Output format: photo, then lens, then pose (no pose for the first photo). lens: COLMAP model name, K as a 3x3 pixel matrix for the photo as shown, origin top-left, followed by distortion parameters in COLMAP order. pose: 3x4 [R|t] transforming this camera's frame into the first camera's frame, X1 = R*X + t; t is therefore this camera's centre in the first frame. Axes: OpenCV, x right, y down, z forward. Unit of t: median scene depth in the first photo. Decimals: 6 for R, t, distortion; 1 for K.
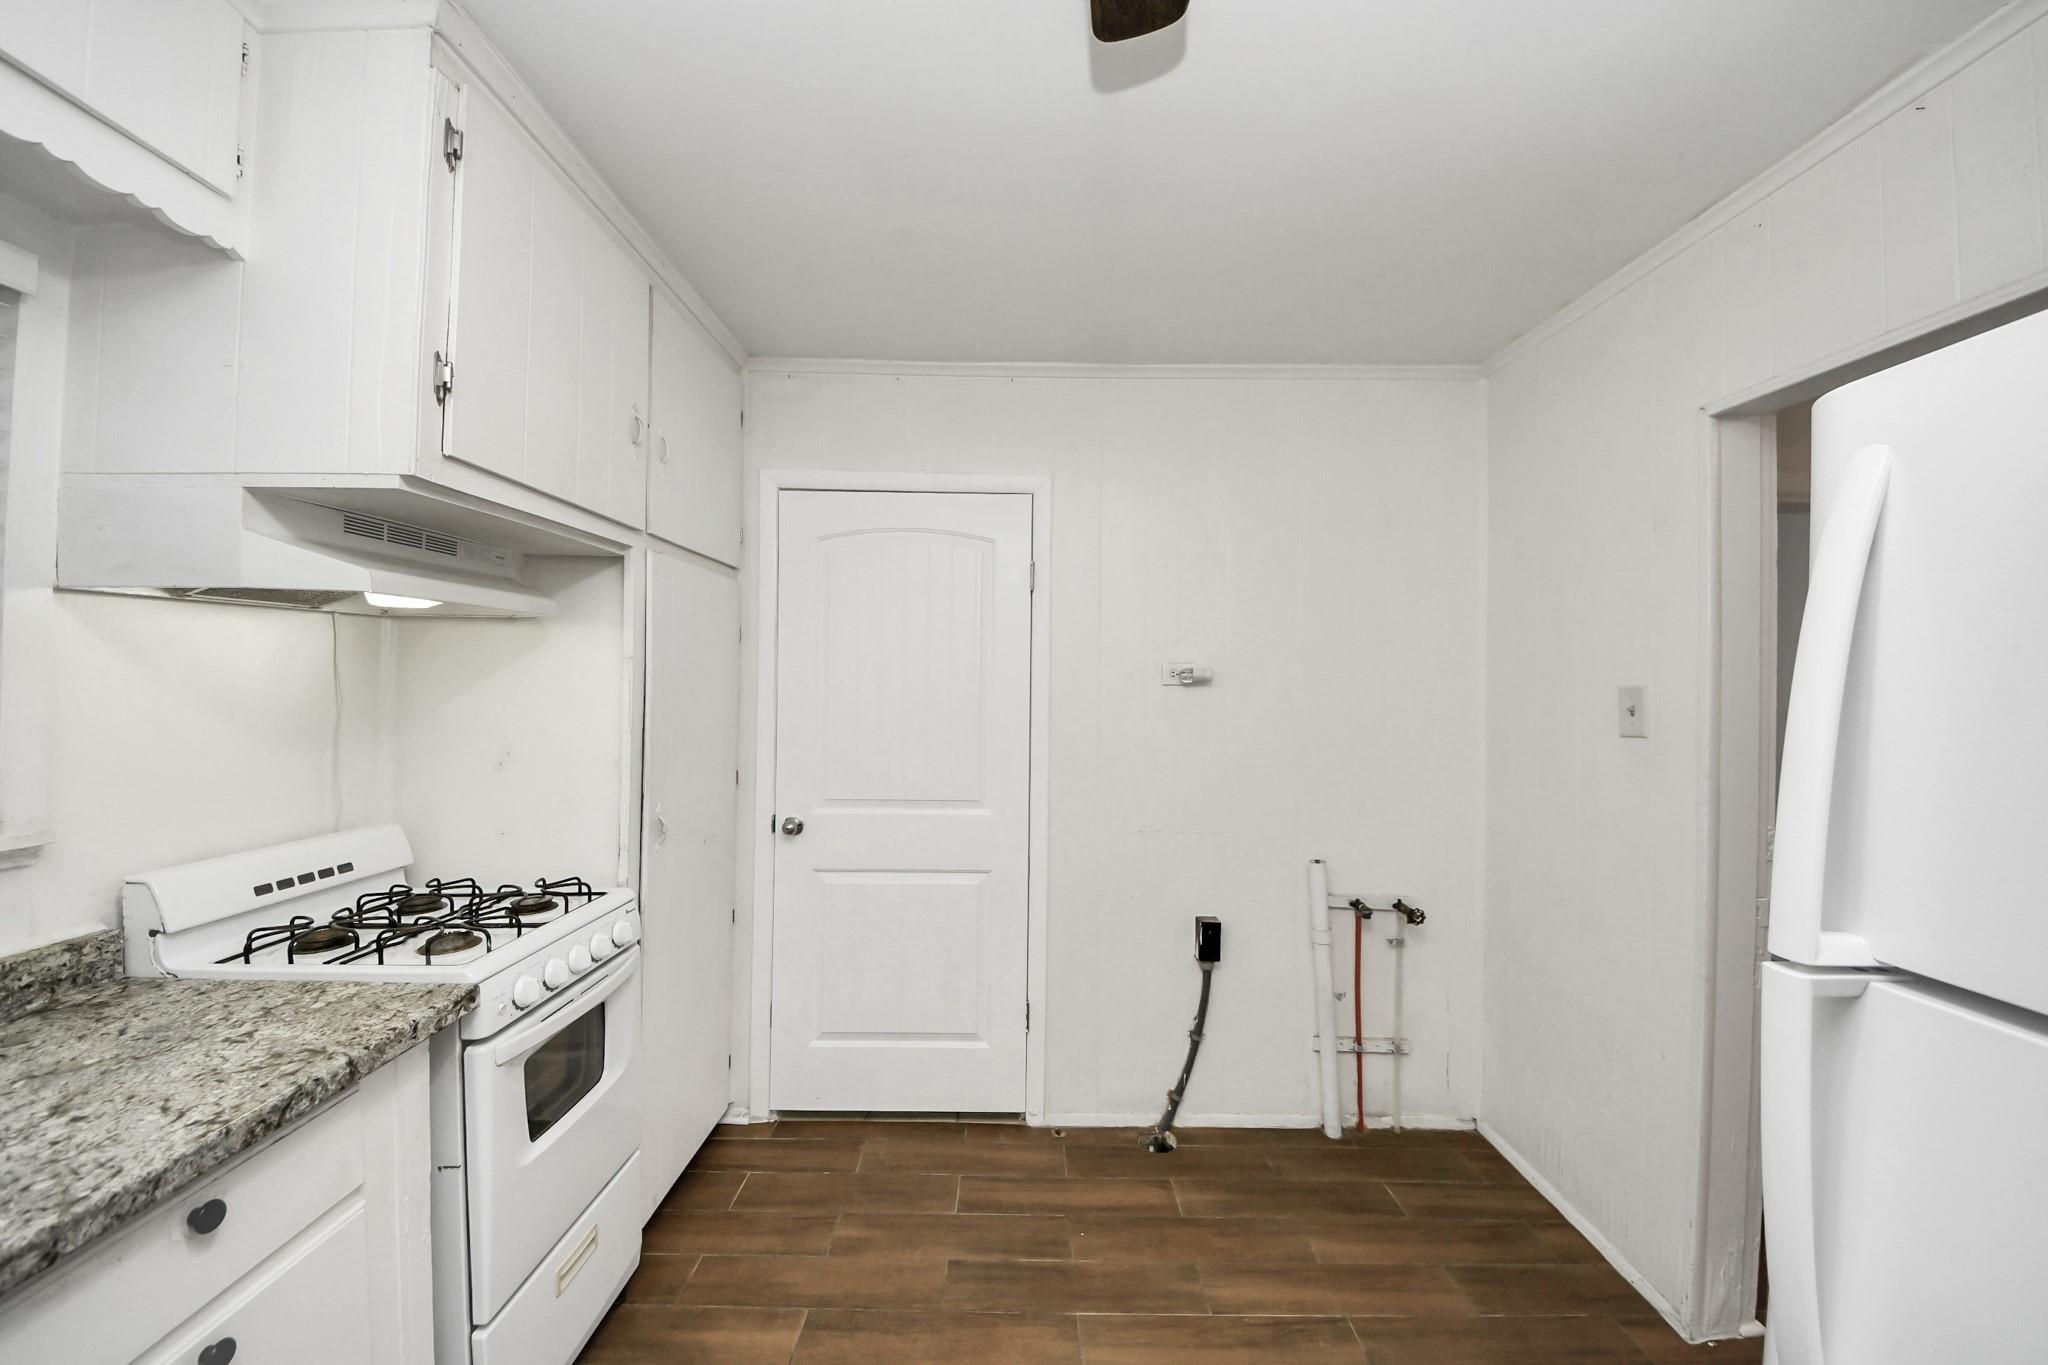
lens RADIAL K [[757.5, 0, 1021.7], [0, 757.5, 683.2], [0, 0, 1]] dist [0.000163, 0.000017]
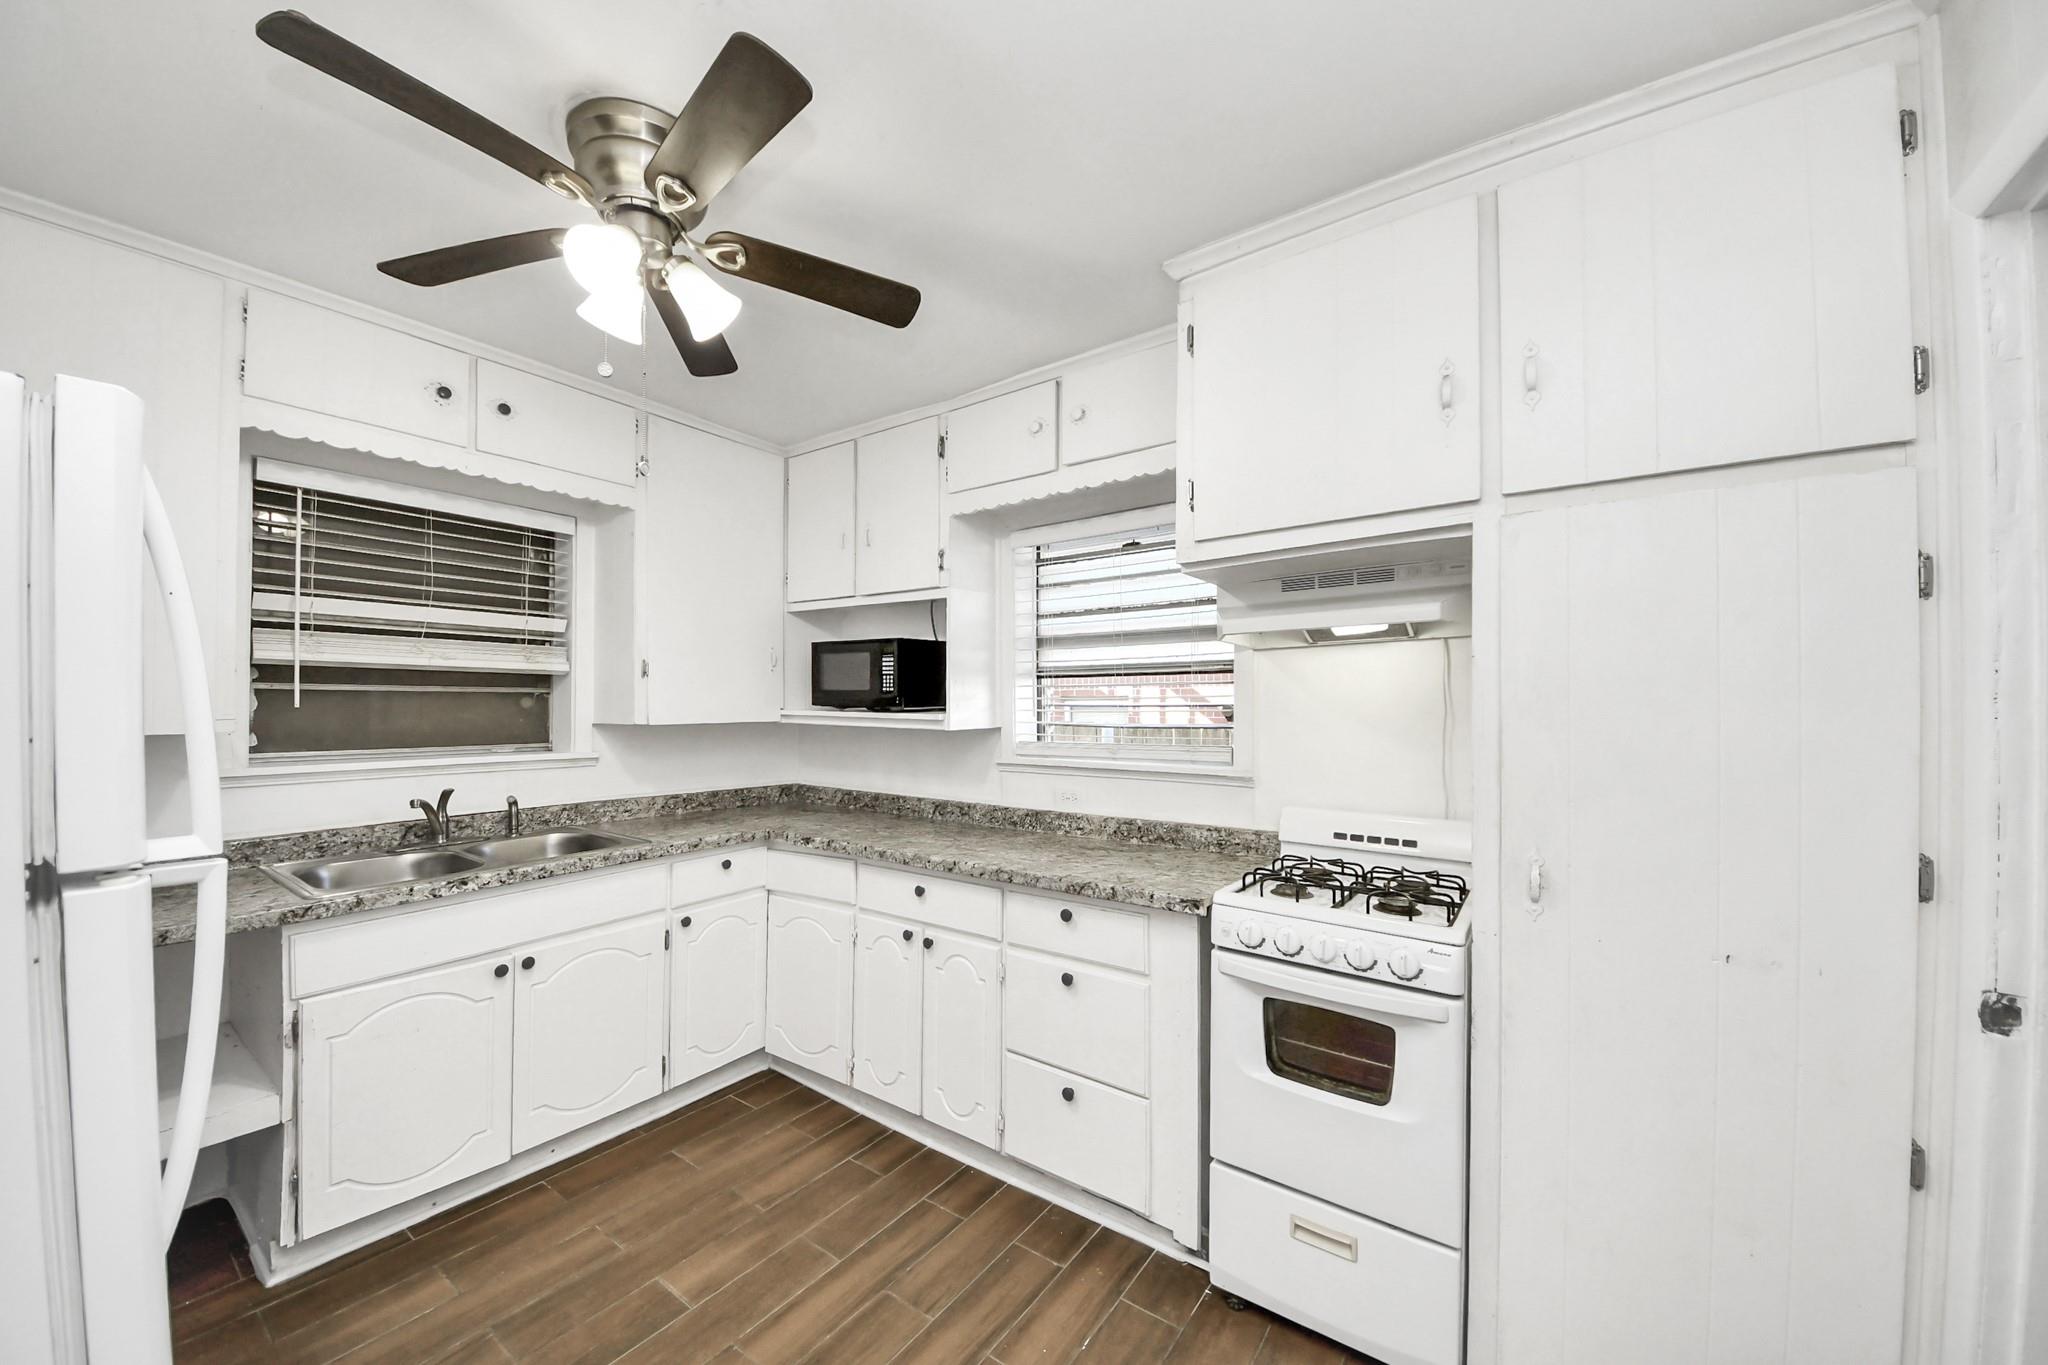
lens RADIAL K [[757.5, 0, 997.2], [0, 757.5, 712.9], [0, 0, 1]] dist [0.000163, 0.000017]
pose [[-0.605144, -0.016884, -0.795937, 0.688967], [-0.016955, 0.999822, -0.008318, 0.067236], [0.795936, 0.008462, -0.605322, 1.623968]]
